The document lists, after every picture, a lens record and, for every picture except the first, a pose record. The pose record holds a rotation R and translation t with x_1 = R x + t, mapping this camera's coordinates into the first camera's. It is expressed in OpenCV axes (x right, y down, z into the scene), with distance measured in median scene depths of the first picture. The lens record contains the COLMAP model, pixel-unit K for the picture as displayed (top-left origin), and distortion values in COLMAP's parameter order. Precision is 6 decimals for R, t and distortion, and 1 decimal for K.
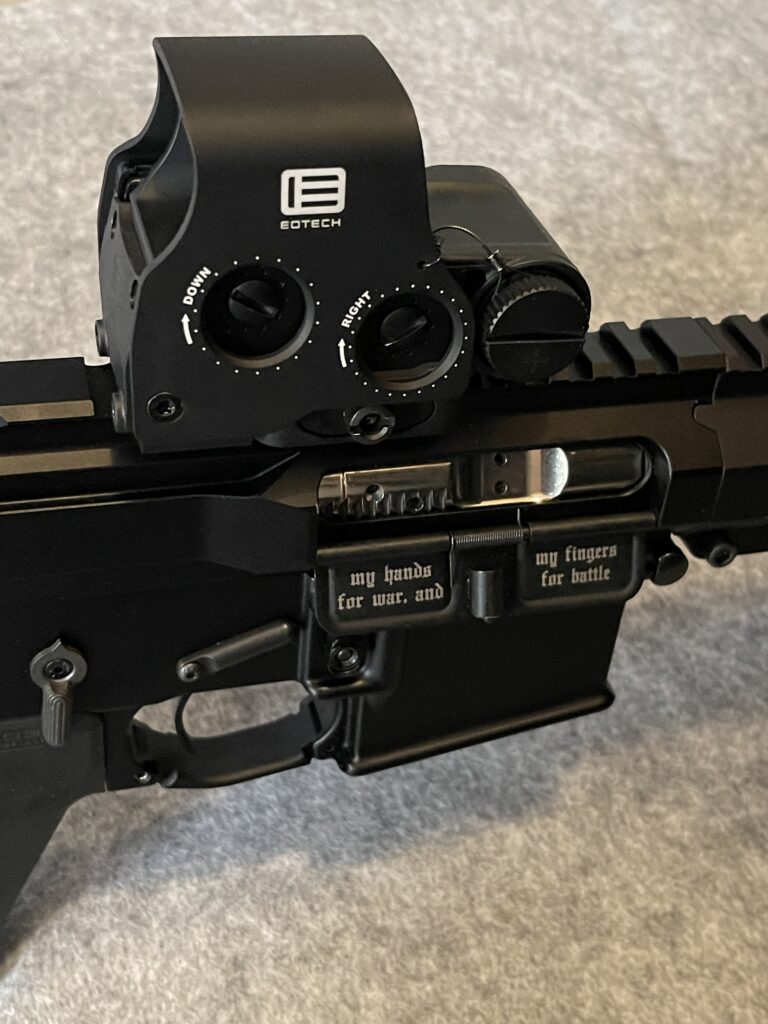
lens RADIAL K [[1418.5, 0, 384.0], [0, 1418.5, 512.0], [0, 0, 1]] dist [0.131906, -0.518296]
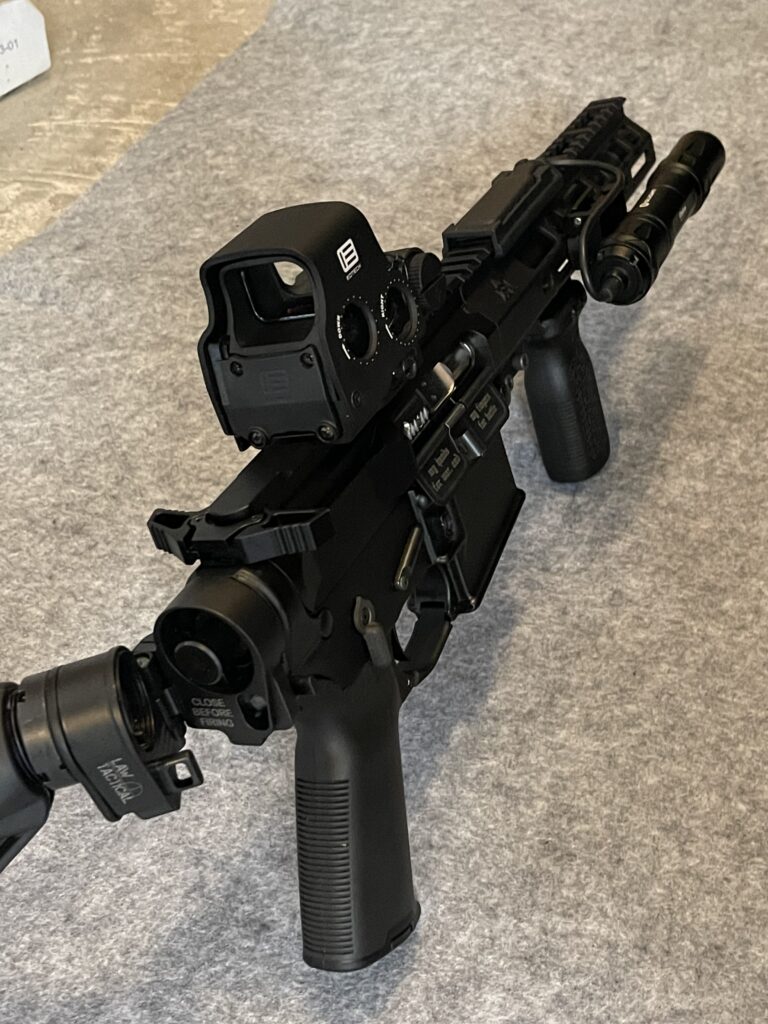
lens RADIAL K [[1418.5, 0, 384.0], [0, 1418.5, 512.0], [0, 0, 1]] dist [0.131906, -0.518296]
pose [[0.592654, -0.589983, 0.548343, -0.978368], [0.713501, 0.700435, -0.017534, 0.067358], [-0.373734, 0.401635, 0.836069, -0.378040]]
